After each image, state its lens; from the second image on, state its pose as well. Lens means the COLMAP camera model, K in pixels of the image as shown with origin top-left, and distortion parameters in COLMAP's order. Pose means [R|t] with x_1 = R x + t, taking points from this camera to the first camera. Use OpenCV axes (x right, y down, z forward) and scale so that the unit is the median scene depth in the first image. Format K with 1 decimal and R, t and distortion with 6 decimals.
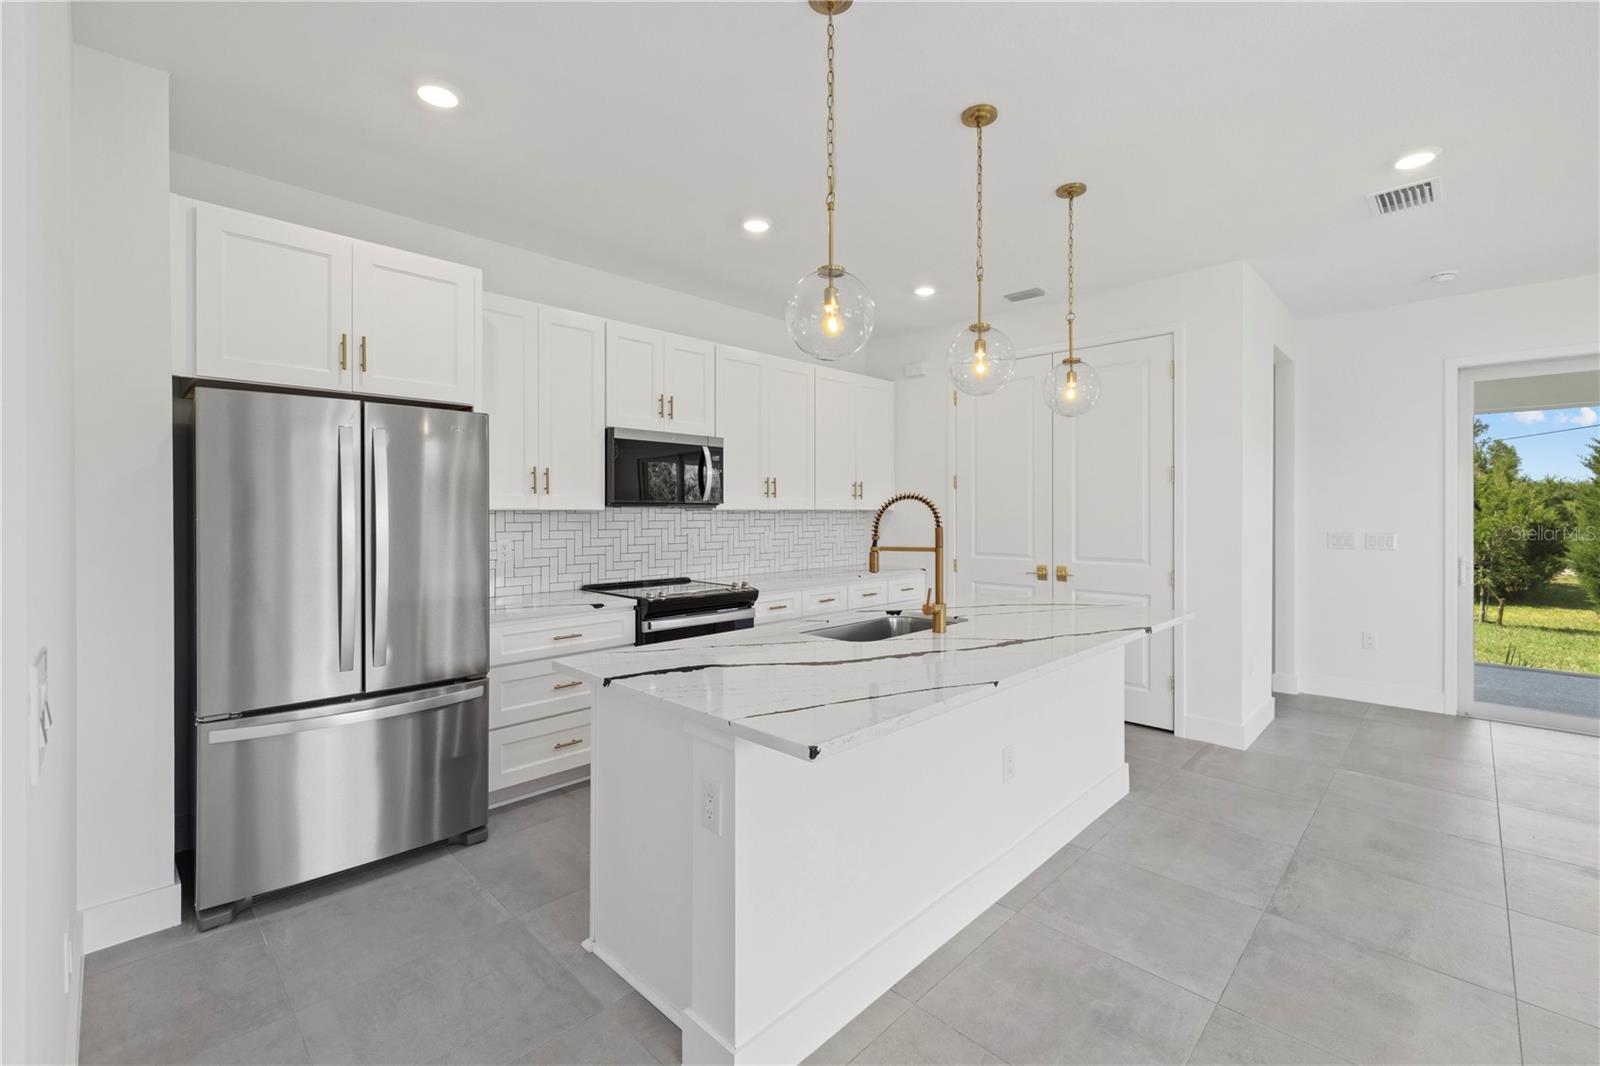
lens RADIAL K [[679.0, 0, 801.4], [0, 679.0, 520.0], [0, 0, 1]] dist [0.010890, 0.000400]
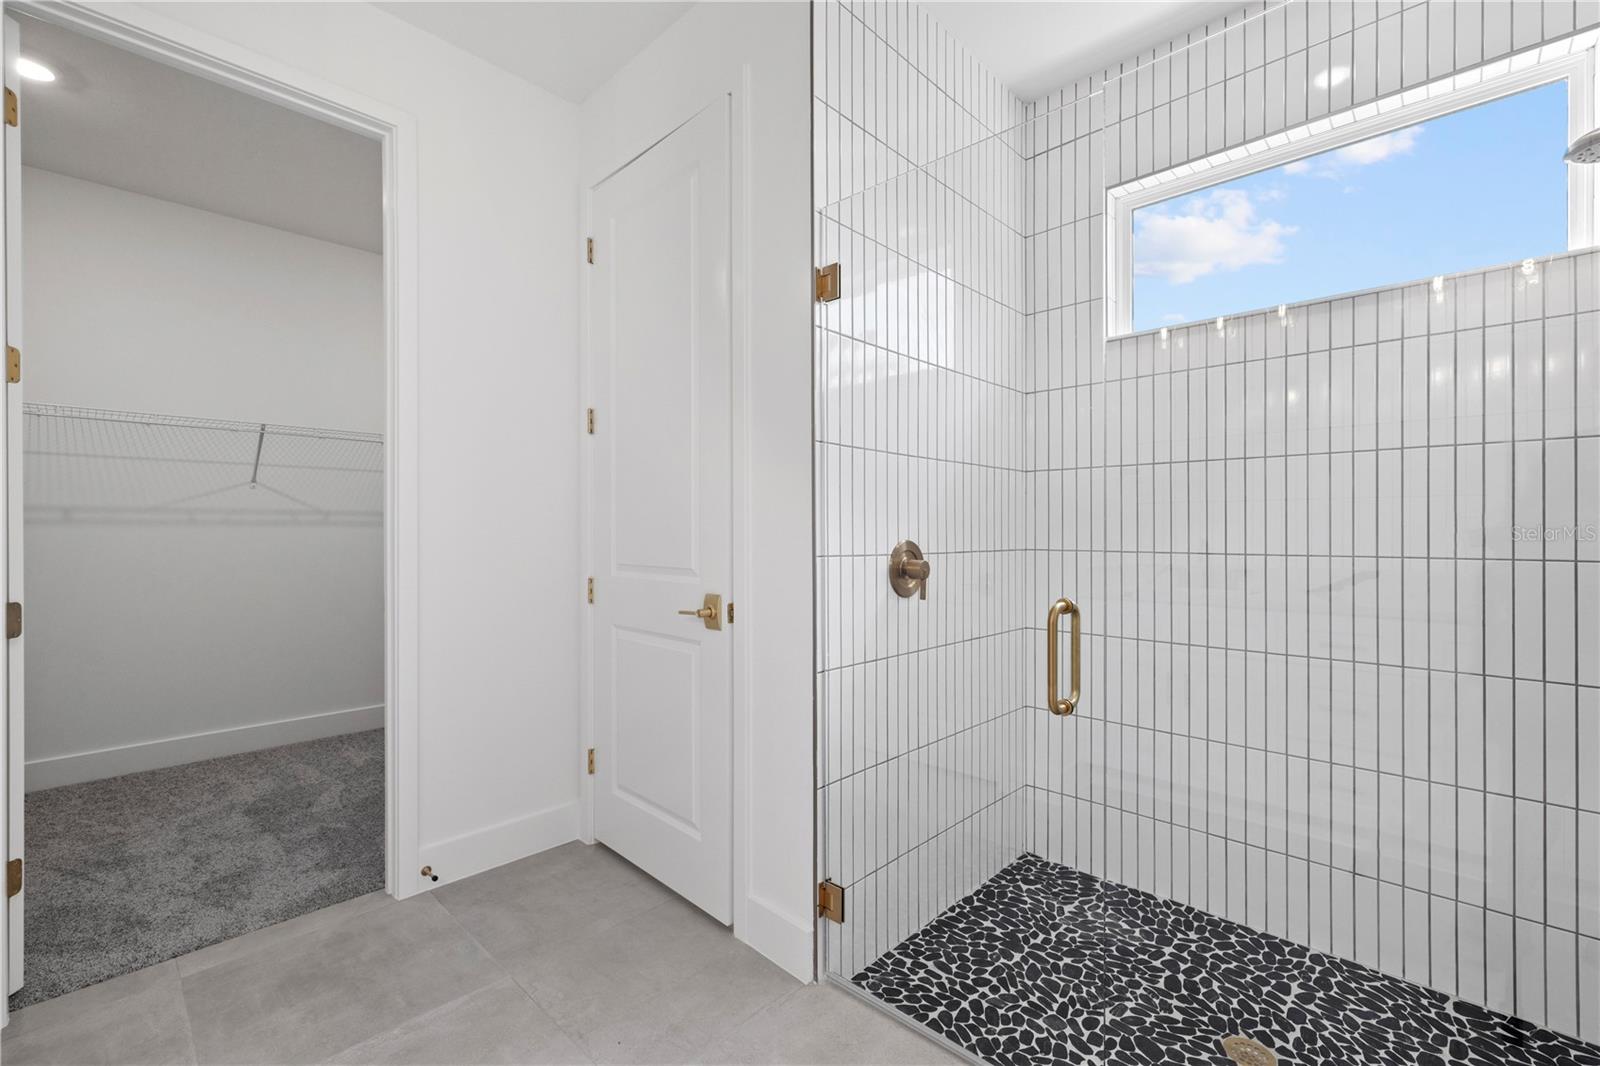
lens RADIAL K [[679.0, 0, 794.1], [0, 679.0, 528.3], [0, 0, 1]] dist [0.010890, 0.000400]
pose [[0.999958, 0.006828, 0.006065, 0.456025], [-0.006759, 0.999914, -0.011277, 0.033174], [-0.006142, 0.011236, 0.999918, 0.639362]]
